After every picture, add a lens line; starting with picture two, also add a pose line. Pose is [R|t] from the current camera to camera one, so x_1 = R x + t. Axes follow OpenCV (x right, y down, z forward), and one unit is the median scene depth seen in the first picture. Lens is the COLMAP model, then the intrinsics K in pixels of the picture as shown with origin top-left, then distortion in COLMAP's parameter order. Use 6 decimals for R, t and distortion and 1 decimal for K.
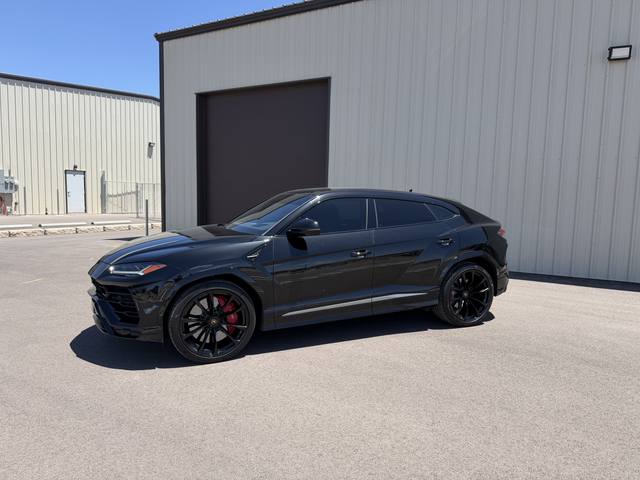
lens RADIAL K [[459.6, 0, 312.3], [0, 459.6, 240.7], [0, 0, 1]] dist [0.058528, -0.099774]
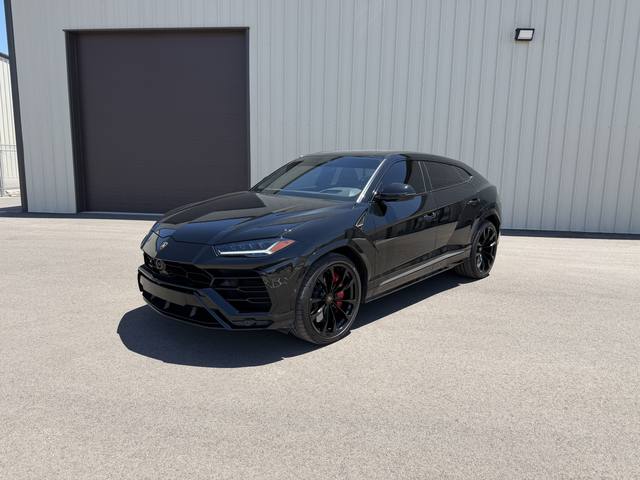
lens RADIAL K [[459.6, 0, 312.3], [0, 459.6, 240.7], [0, 0, 1]] dist [0.058528, -0.099774]
pose [[0.918479, -0.066493, 0.389840, -0.567516], [0.034746, 0.995520, 0.087936, -0.018867], [-0.393941, -0.067222, 0.916674, 0.180948]]
